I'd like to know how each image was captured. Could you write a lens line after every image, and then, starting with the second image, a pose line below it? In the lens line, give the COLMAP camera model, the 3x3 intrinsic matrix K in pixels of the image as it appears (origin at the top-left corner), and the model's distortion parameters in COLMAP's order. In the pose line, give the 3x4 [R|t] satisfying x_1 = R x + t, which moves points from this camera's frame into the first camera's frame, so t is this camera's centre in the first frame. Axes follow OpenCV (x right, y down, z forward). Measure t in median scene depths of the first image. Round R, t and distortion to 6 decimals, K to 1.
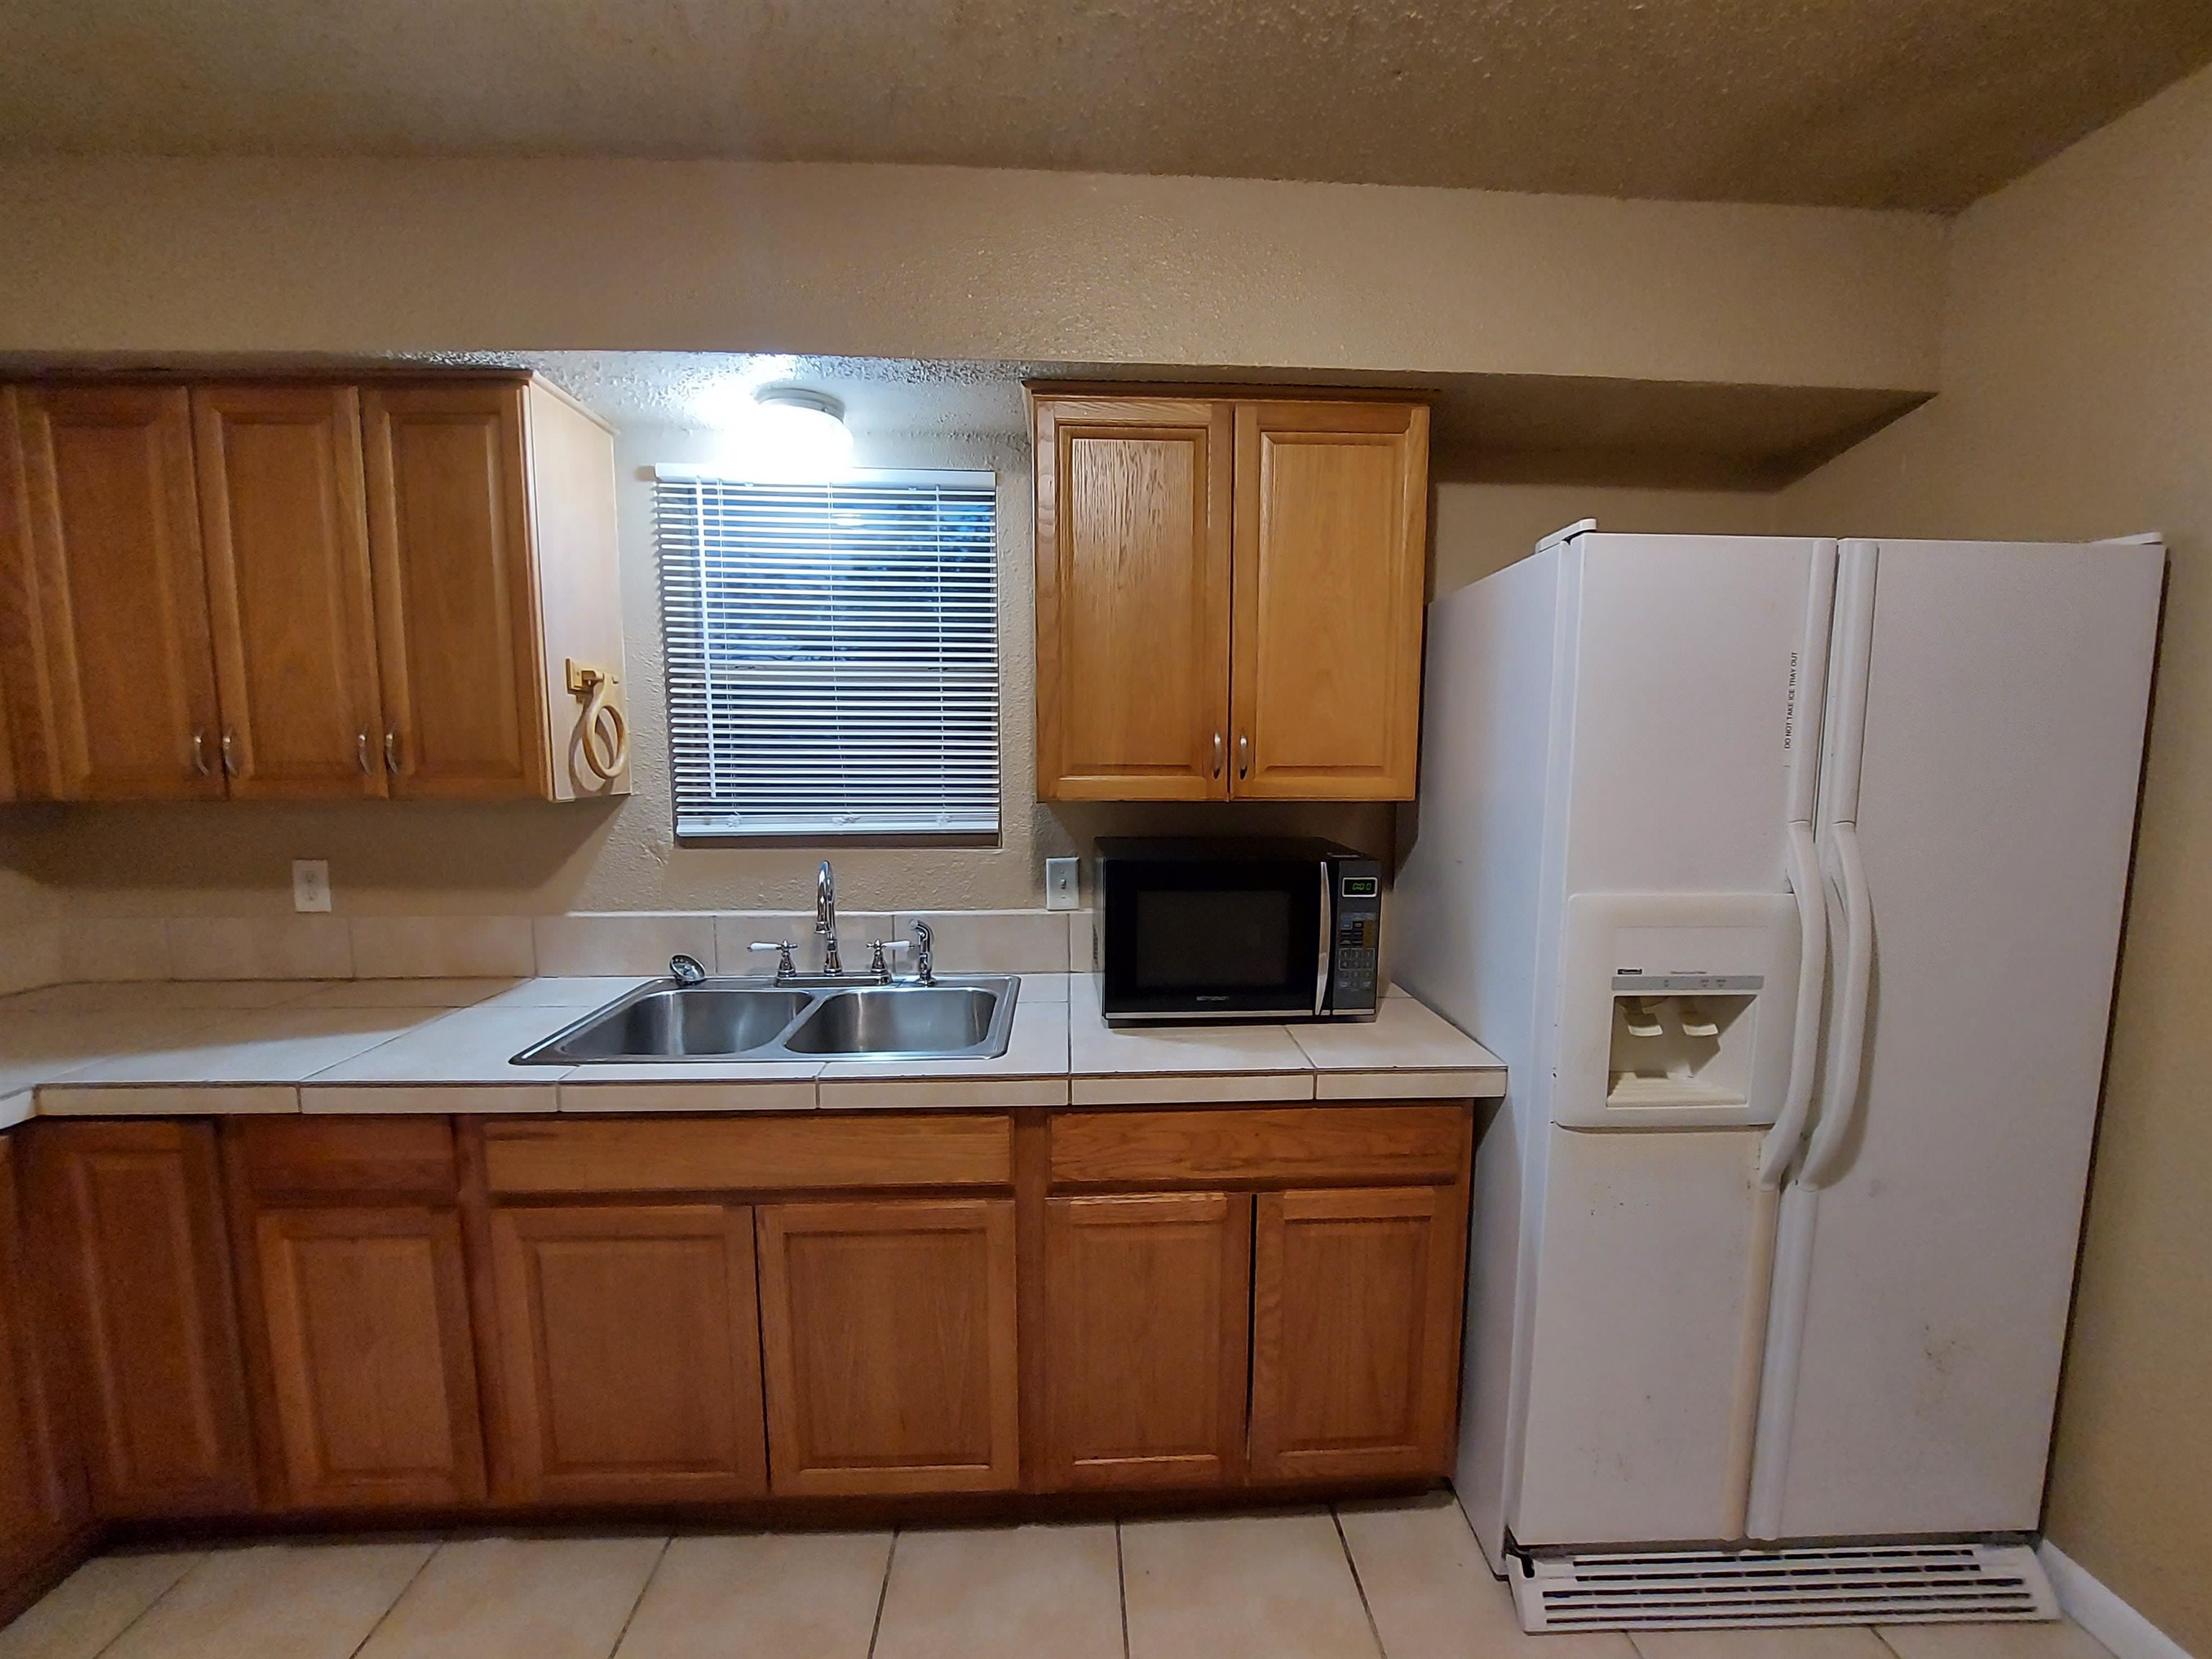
lens RADIAL K [[882.8, 0, 1115.4], [0, 882.8, 852.6], [0, 0, 1]] dist [-0.014414, 0.000149]
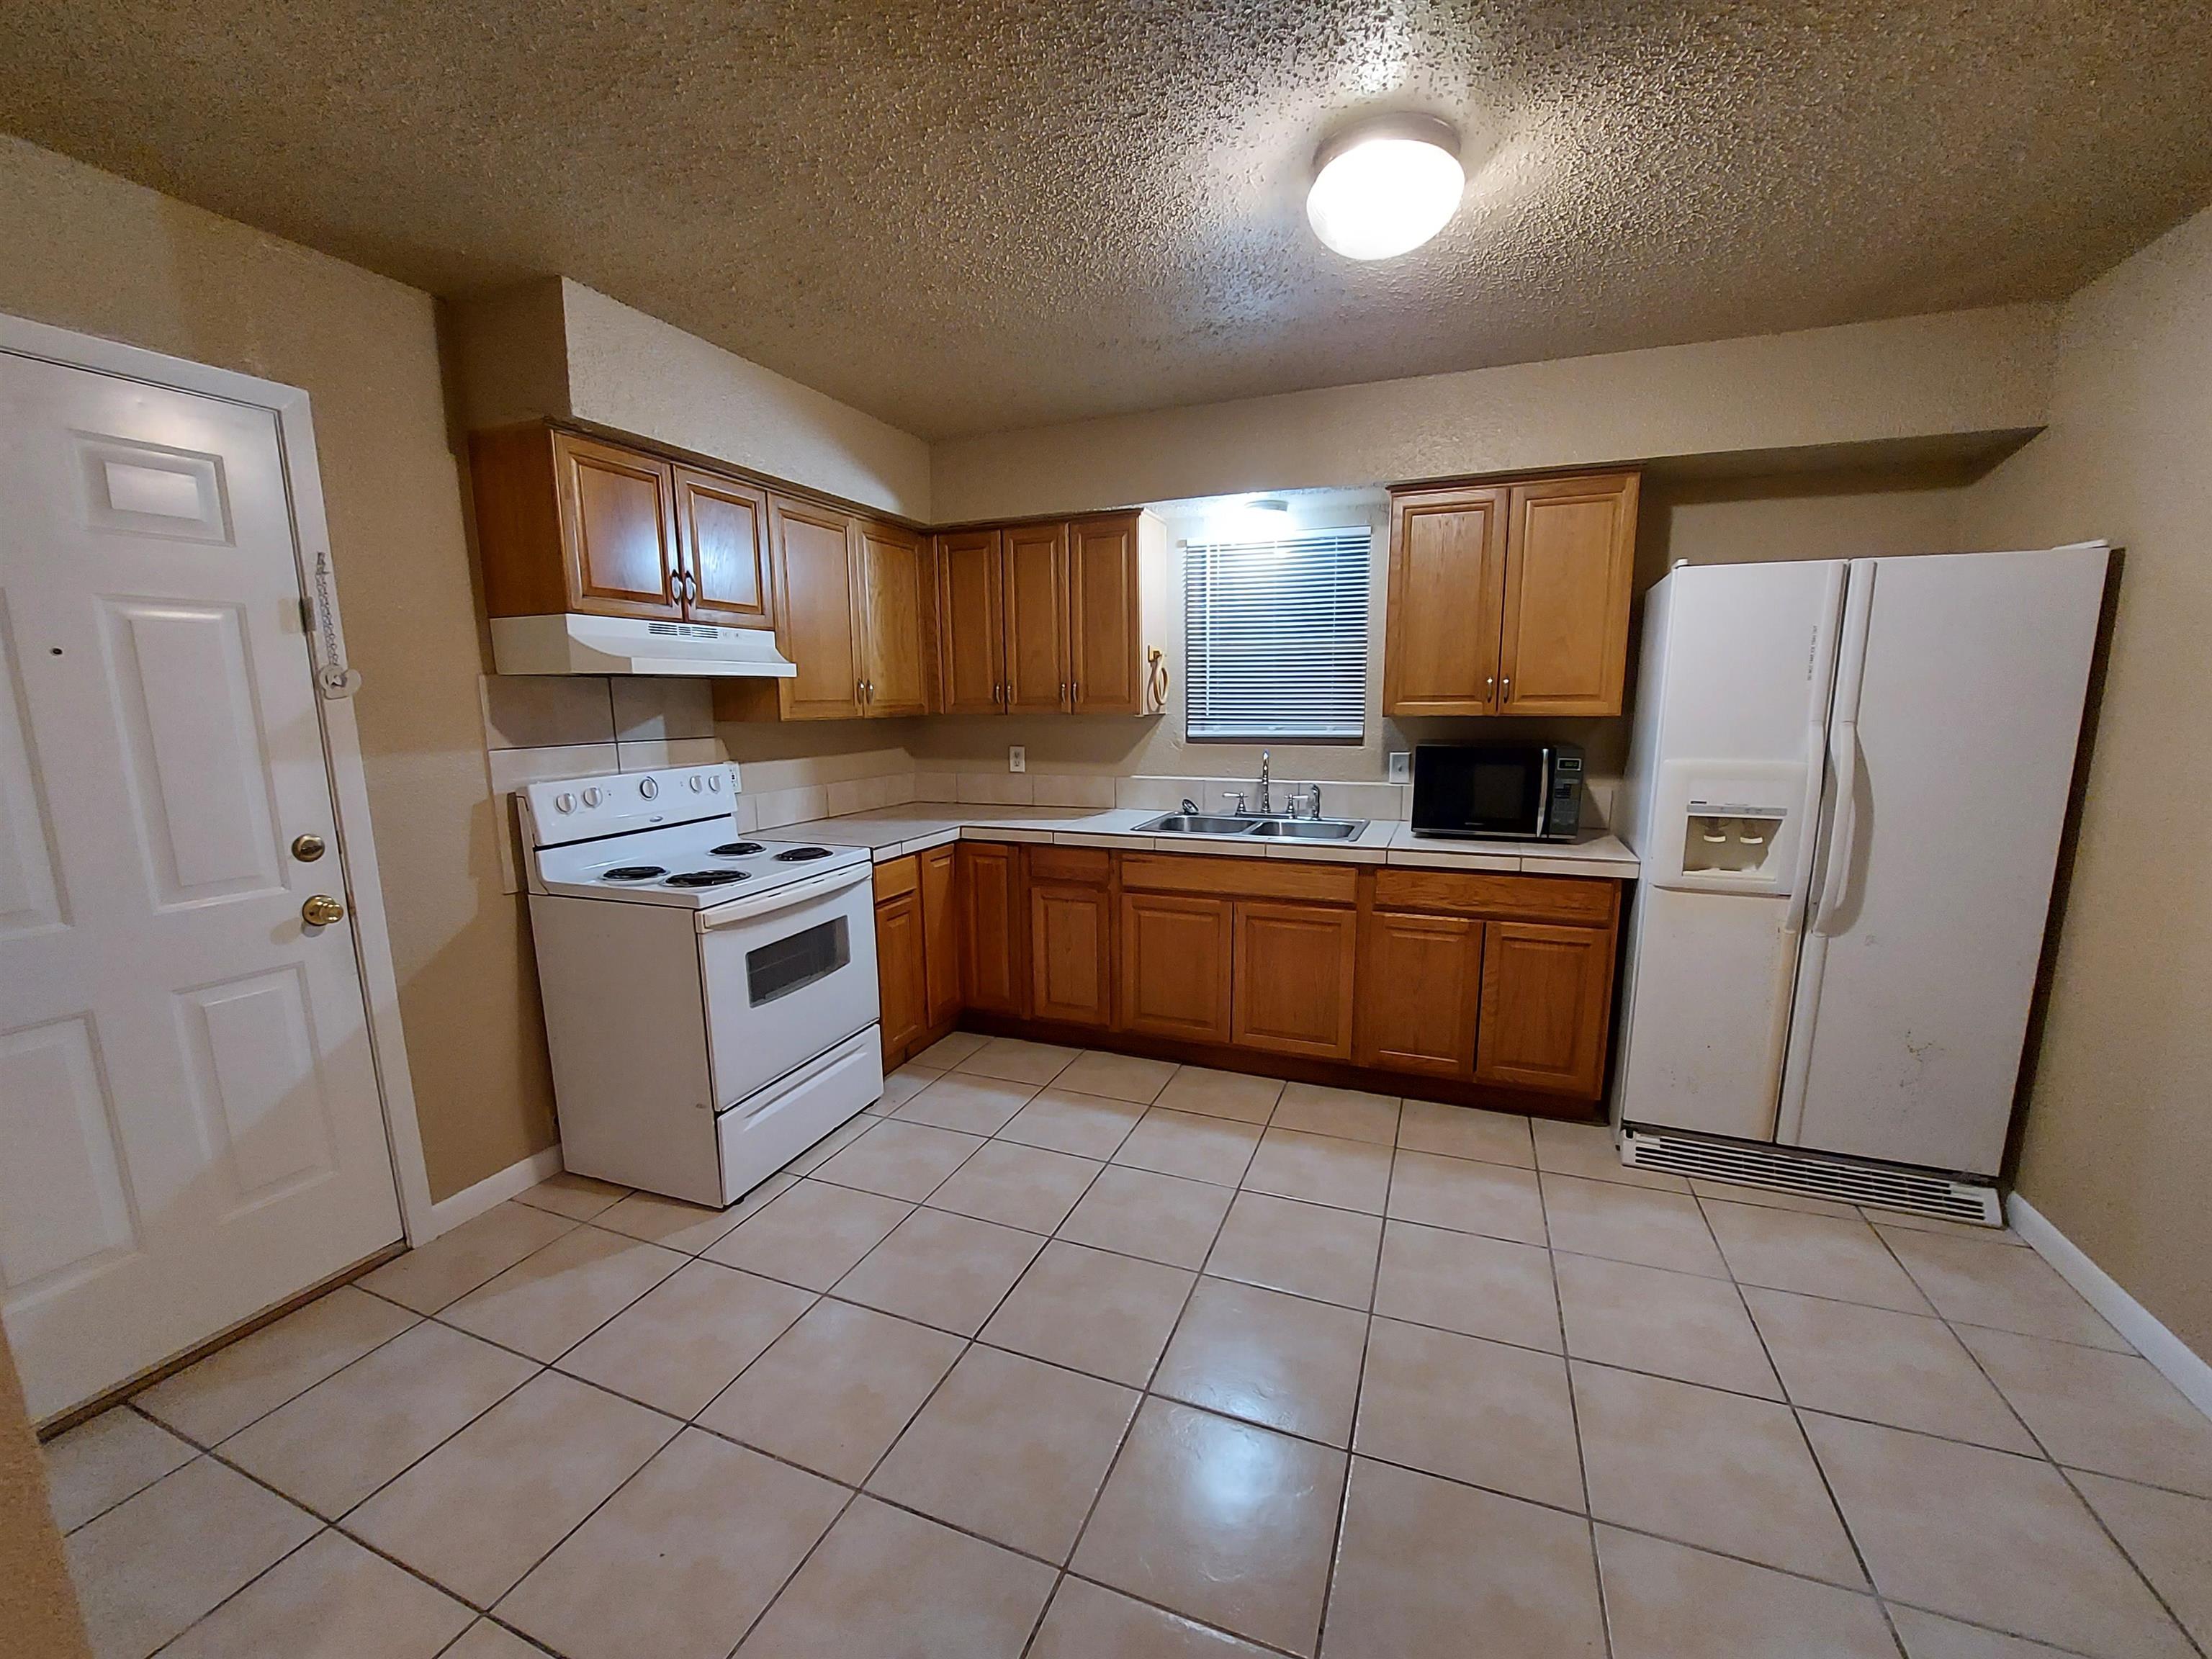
lens RADIAL K [[882.8, 0, 1115.4], [0, 882.8, 852.6], [0, 0, 1]] dist [-0.014414, 0.000149]
pose [[0.909521, 0.062221, -0.410974, 0.190111], [-0.037075, 0.996935, 0.068884, 0.129557], [0.414001, -0.047415, 0.909041, -0.983103]]
